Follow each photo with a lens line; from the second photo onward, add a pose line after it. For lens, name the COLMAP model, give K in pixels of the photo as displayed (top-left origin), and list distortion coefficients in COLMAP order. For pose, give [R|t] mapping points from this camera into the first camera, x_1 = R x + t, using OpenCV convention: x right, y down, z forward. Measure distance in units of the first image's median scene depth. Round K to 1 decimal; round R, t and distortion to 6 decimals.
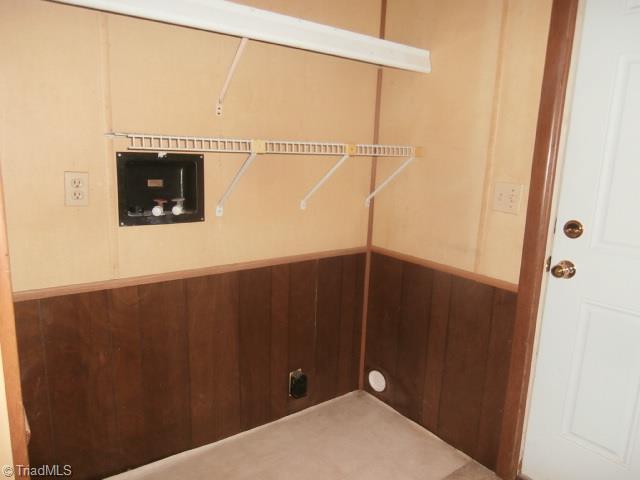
lens RADIAL K [[451.1, 0, 319.1], [0, 451.1, 240.5], [0, 0, 1]] dist [-0.034116, 0.014091]
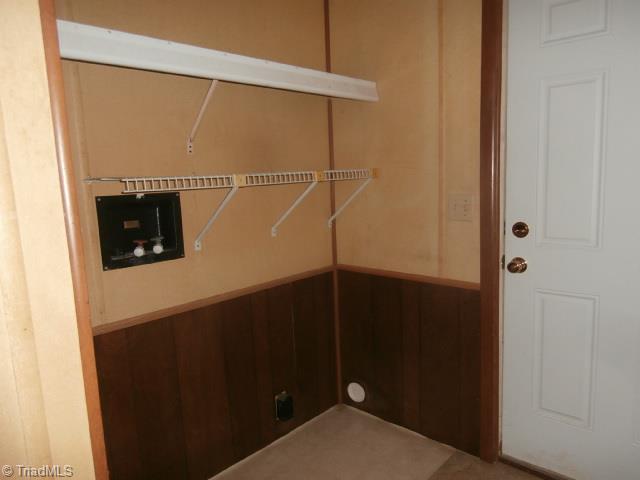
lens RADIAL K [[451.1, 0, 320.3], [0, 451.1, 239.8], [0, 0, 1]] dist [-0.034116, 0.014091]
pose [[0.981516, -0.099943, 0.163211, -0.115845], [0.108357, 0.993161, -0.043471, -0.004193], [-0.157750, 0.060353, 0.985633, -0.050920]]
